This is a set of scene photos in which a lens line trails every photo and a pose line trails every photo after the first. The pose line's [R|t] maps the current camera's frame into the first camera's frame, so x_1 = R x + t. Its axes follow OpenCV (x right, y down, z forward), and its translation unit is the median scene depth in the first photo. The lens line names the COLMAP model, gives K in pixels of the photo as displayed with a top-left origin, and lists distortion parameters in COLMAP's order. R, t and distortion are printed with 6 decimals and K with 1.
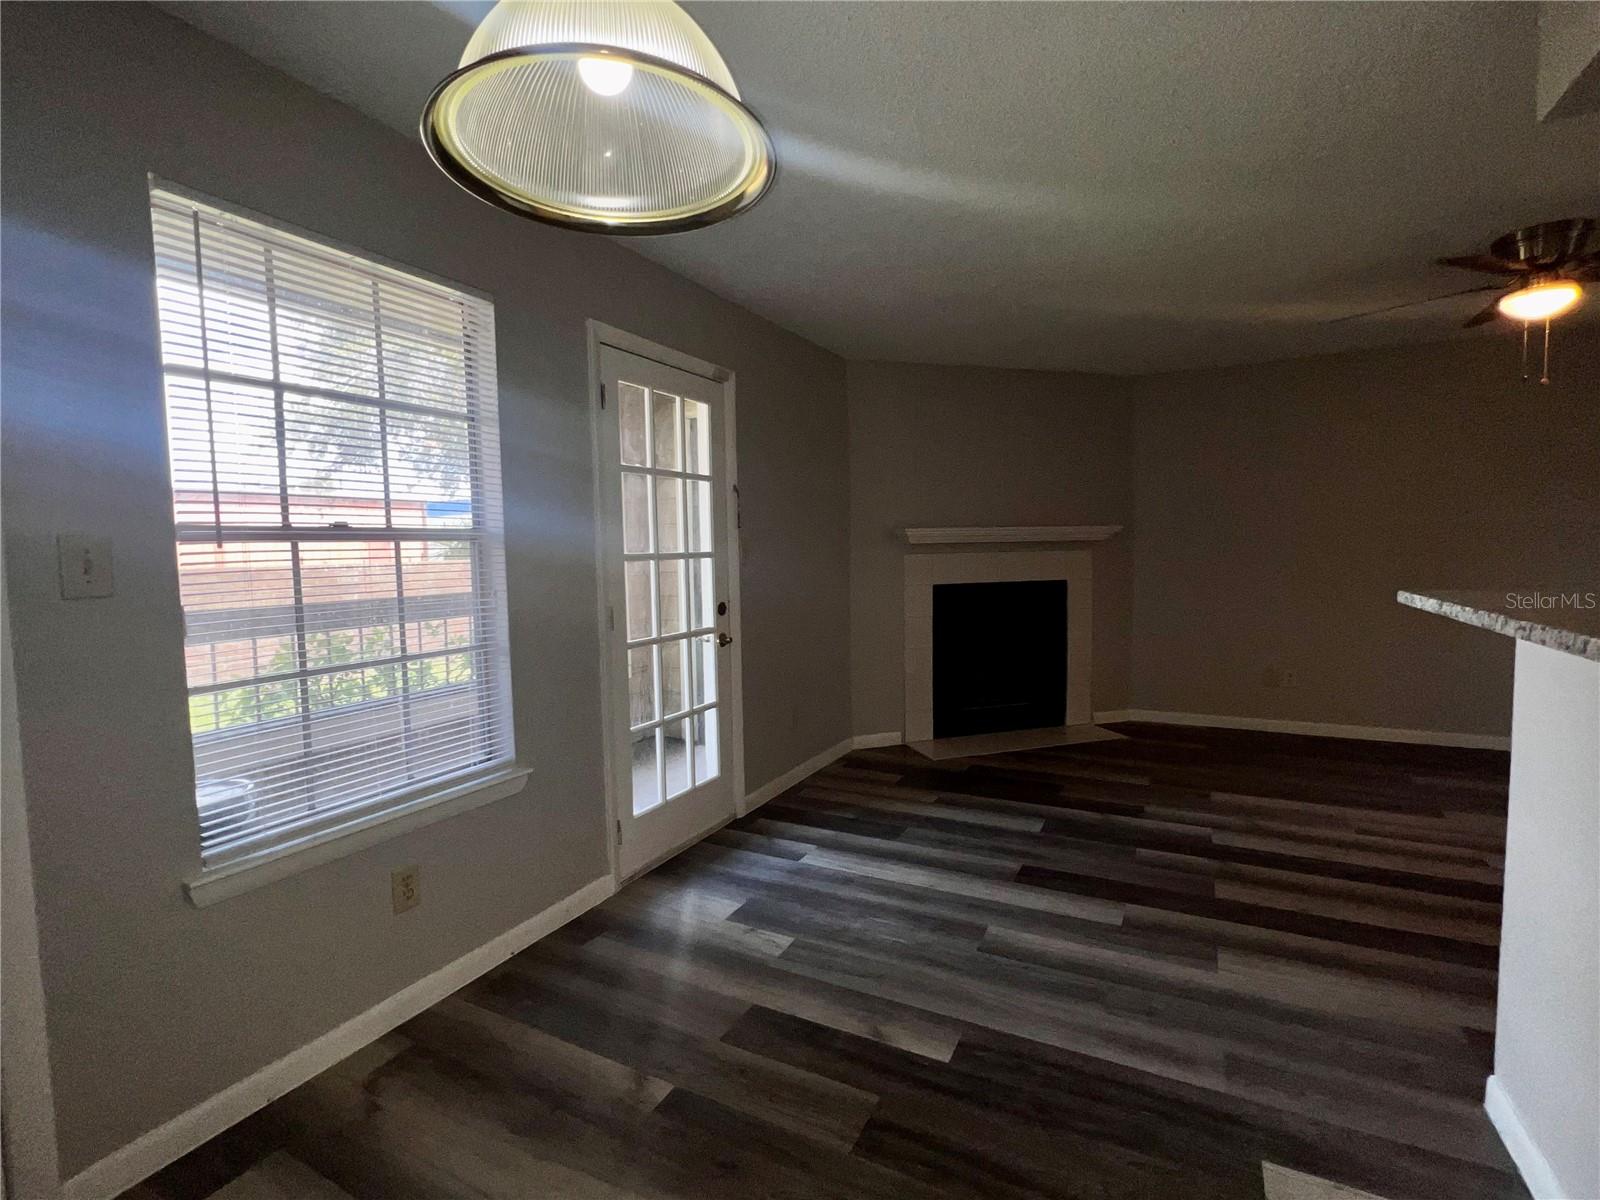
lens RADIAL K [[747.1, 0, 792.3], [0, 747.1, 594.1], [0, 0, 1]] dist [-0.002108, -0.000131]
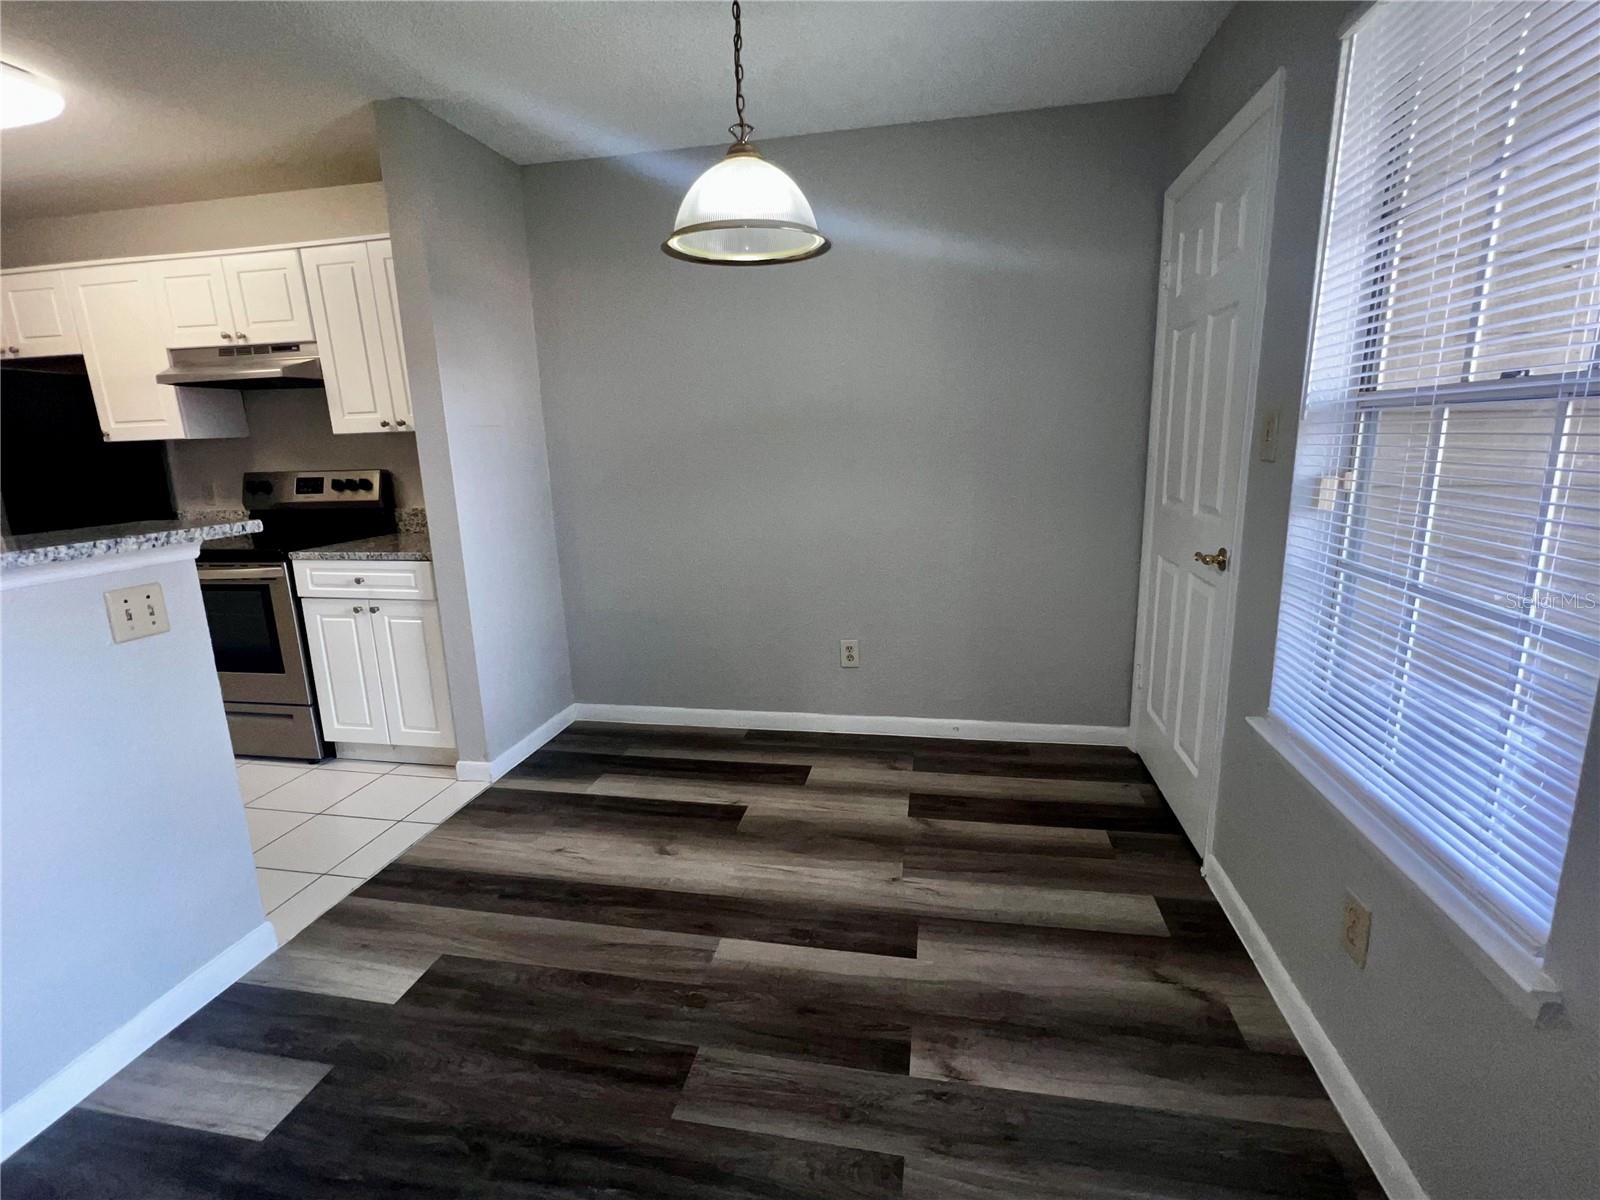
lens RADIAL K [[747.1, 0, 792.3], [0, 747.1, 594.1], [0, 0, 1]] dist [-0.002108, -0.000131]
pose [[-0.952970, 0.110443, -0.282225, 0.090347], [0.031988, 0.962688, 0.268717, -0.066595], [0.301372, 0.247051, -0.920945, 0.936092]]
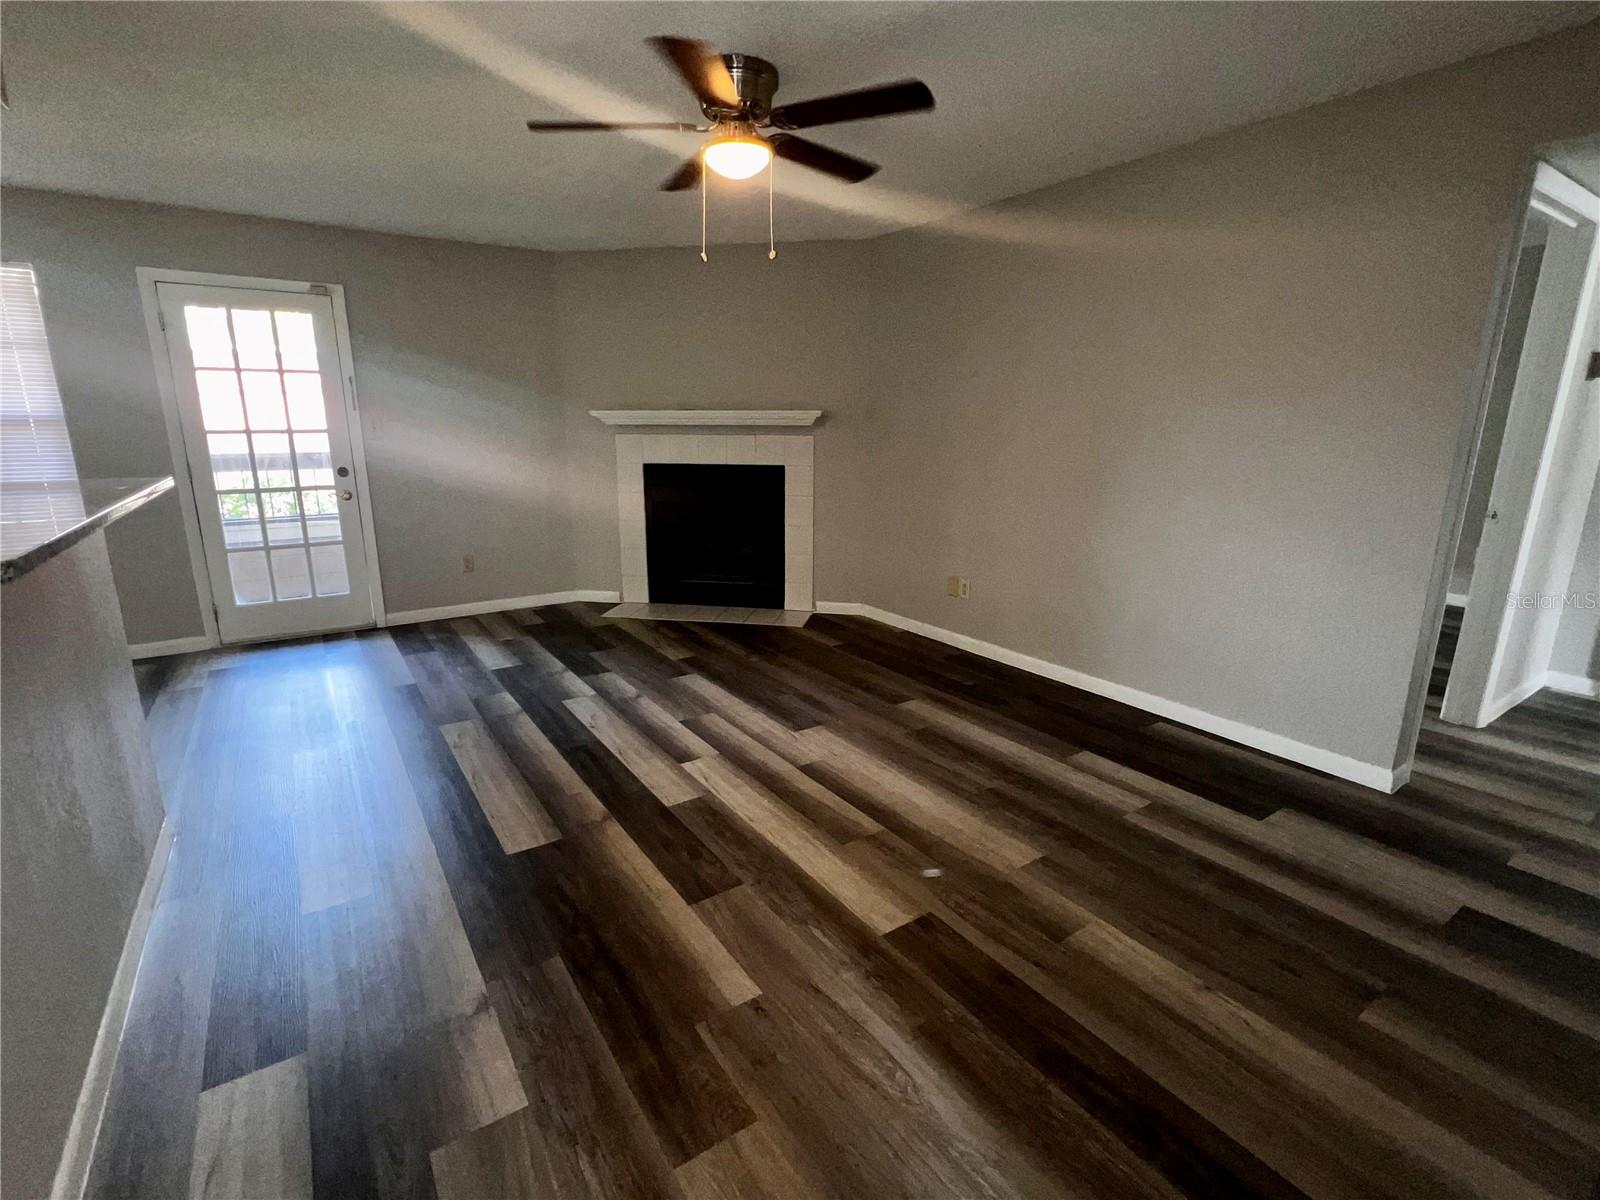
lens RADIAL K [[745.6, 0, 795.6], [0, 745.6, 599.8], [0, 0, 1]] dist [-0.001344, -0.000467]
pose [[0.886592, 0.128825, -0.444250, 1.404531], [-0.046504, 0.980392, 0.191489, -0.056574], [0.460208, -0.149113, 0.875199, 0.188195]]
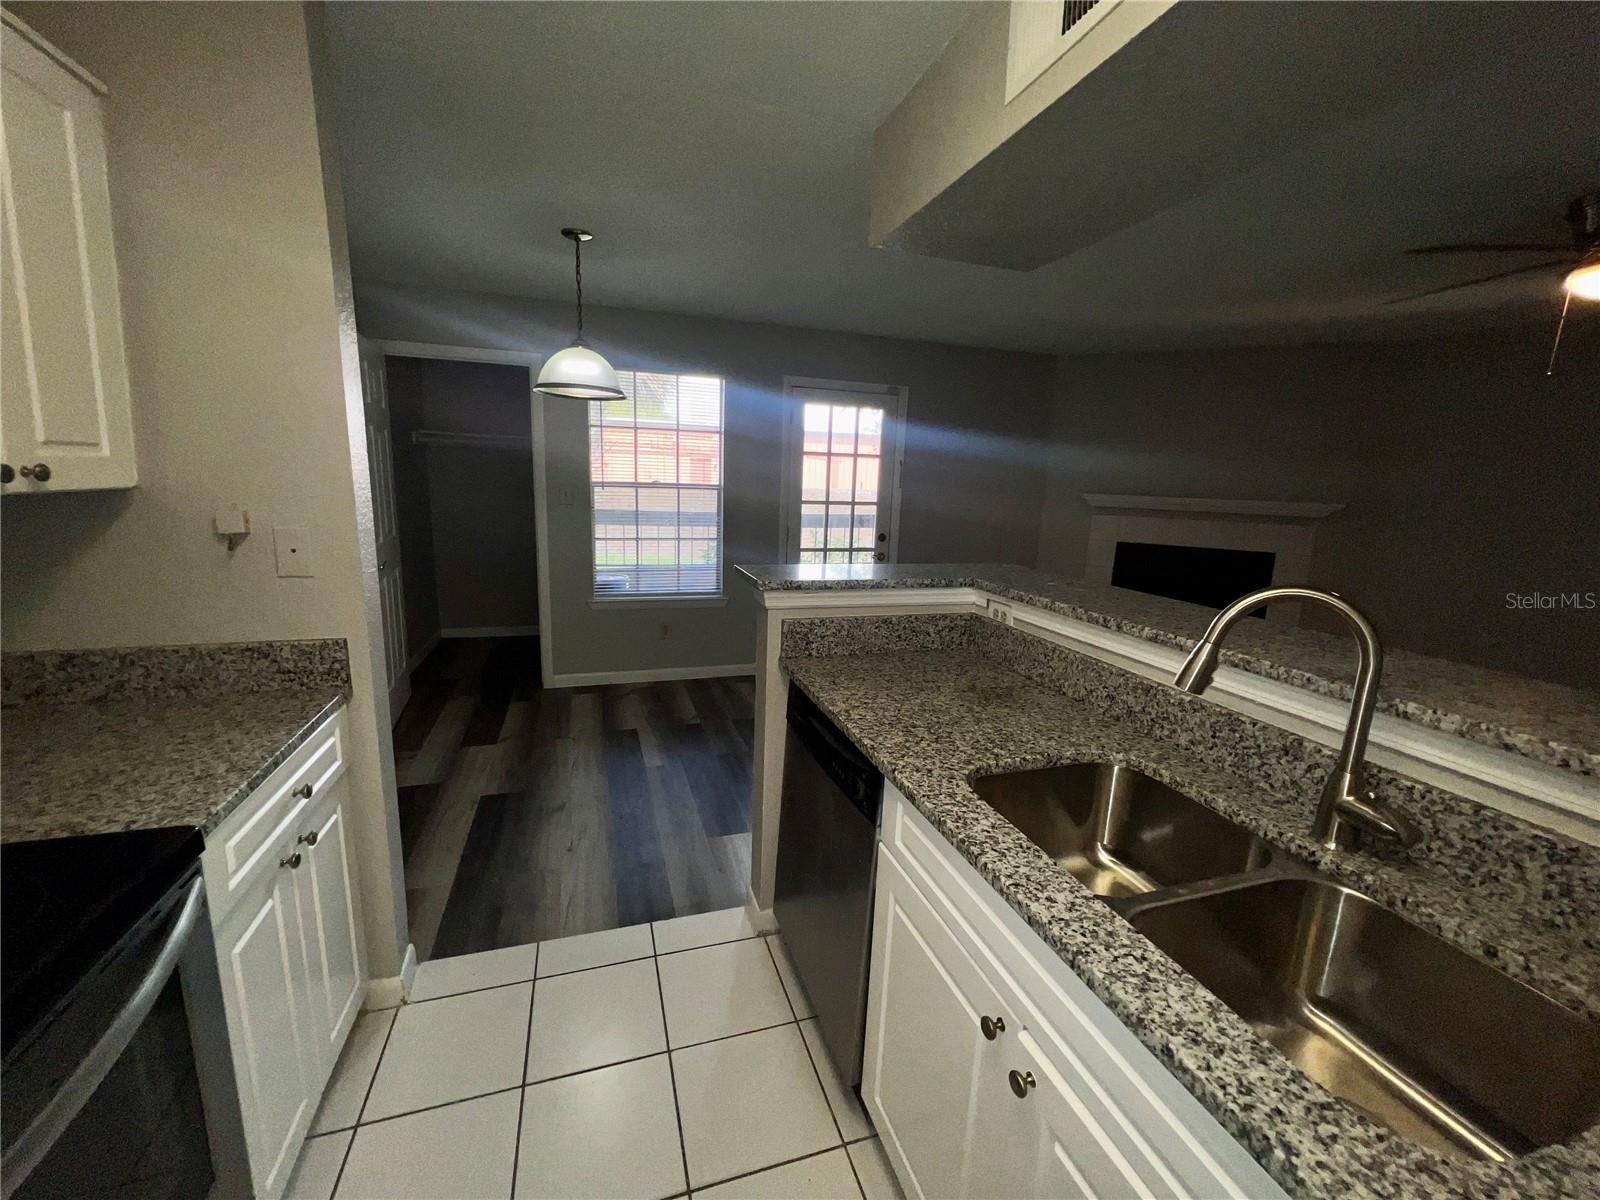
lens RADIAL K [[641.9, 0, 797.3], [0, 641.9, 598.6], [0, 0, 1]] dist [-0.003619, 0.000192]
pose [[0.724800, 0.174468, -0.666503, 0.815564], [-0.091711, 0.983228, 0.157643, -0.060169], [0.682828, -0.053134, 0.728644, -0.171255]]
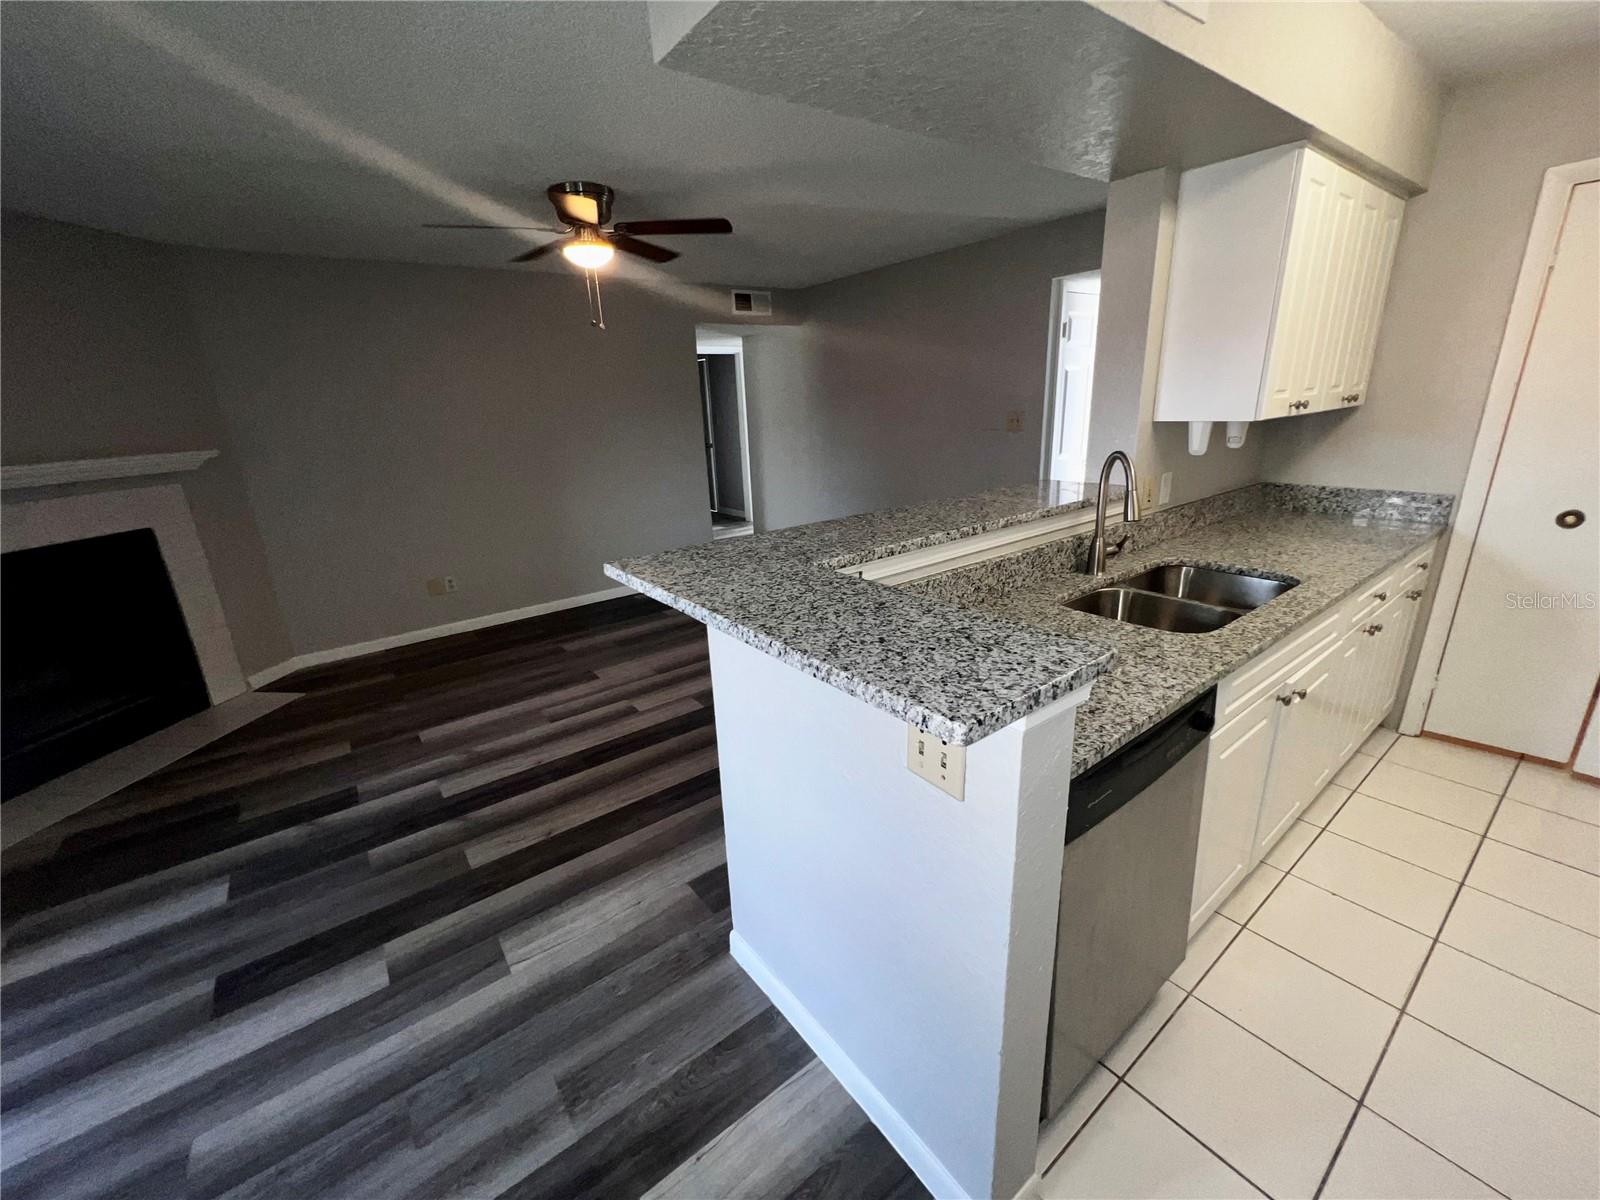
lens RADIAL K [[641.9, 0, 797.3], [0, 641.9, 598.6], [0, 0, 1]] dist [-0.003619, 0.000192]
pose [[0.414930, -0.268938, 0.869198, 0.100488], [0.092983, 0.962849, 0.253526, -0.086971], [-0.905090, -0.024375, 0.424522, 0.238300]]
